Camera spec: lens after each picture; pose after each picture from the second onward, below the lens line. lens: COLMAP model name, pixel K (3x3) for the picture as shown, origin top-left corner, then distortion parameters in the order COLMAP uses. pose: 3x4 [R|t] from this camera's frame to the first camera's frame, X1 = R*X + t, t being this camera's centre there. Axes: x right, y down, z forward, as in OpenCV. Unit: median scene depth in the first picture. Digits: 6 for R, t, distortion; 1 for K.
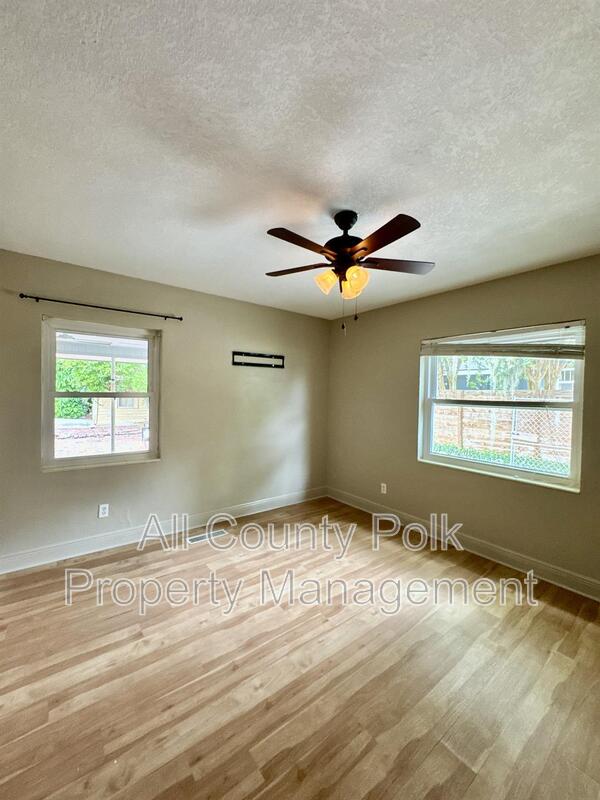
lens RADIAL K [[320.4, 0, 300.4], [0, 320.4, 399.8], [0, 0, 1]] dist [-0.005367, 0.001013]
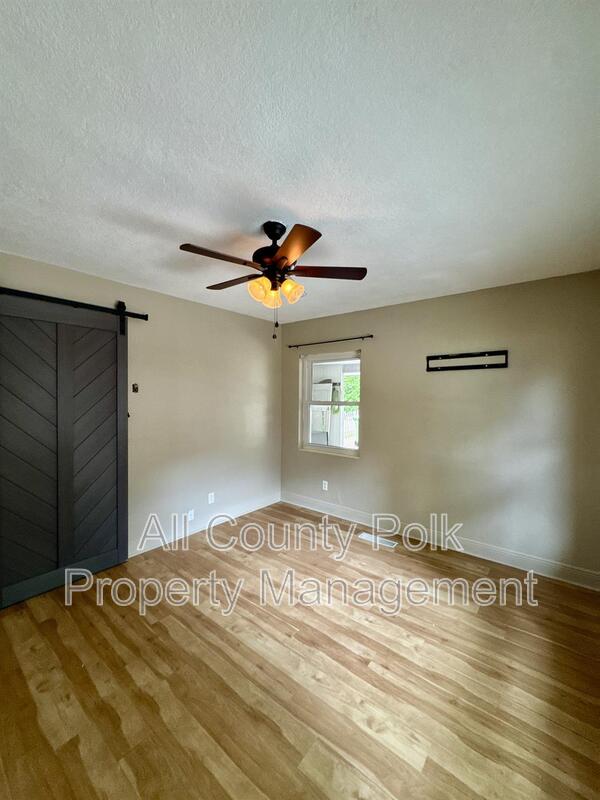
lens RADIAL K [[320.4, 0, 300.4], [0, 320.4, 399.8], [0, 0, 1]] dist [-0.005367, 0.001013]
pose [[0.236857, -0.005576, -0.971529, 1.074435], [-0.023323, 0.999663, -0.011424, -0.017984], [0.971265, 0.025365, 0.236647, 0.810579]]
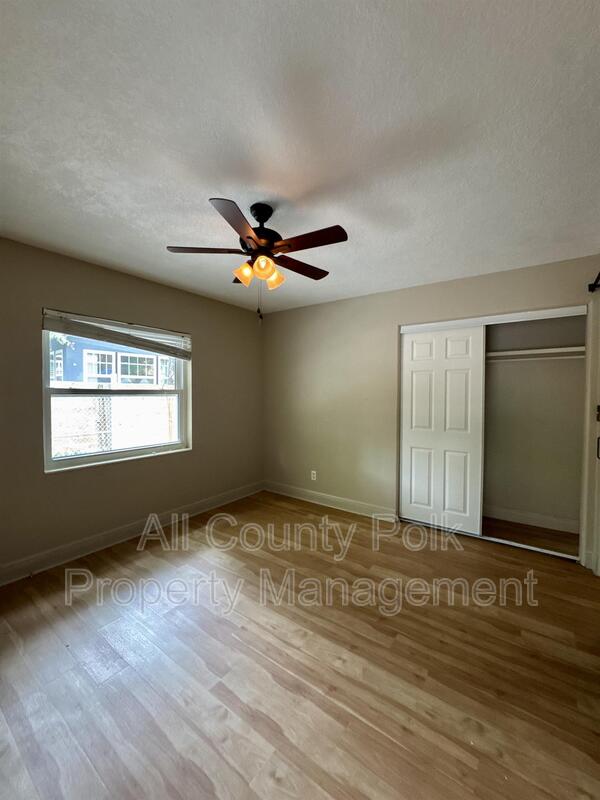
lens RADIAL K [[320.4, 0, 300.4], [0, 320.4, 399.8], [0, 0, 1]] dist [-0.005367, 0.001013]
pose [[-0.284999, -0.041398, 0.957633, -0.851856], [0.011919, 0.998837, 0.046726, -0.009311], [-0.958454, 0.024731, -0.284174, 1.124490]]
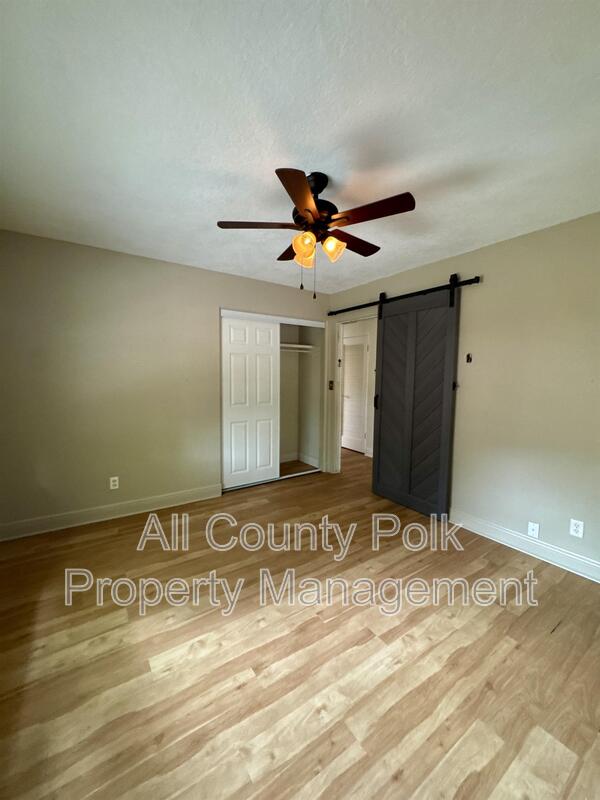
lens RADIAL K [[320.4, 0, 300.4], [0, 320.4, 399.8], [0, 0, 1]] dist [-0.005367, 0.001013]
pose [[-0.998115, -0.034038, 0.051075, 0.111118], [-0.028378, 0.993776, 0.107721, -0.018305], [-0.054424, 0.106069, -0.992868, 1.914355]]
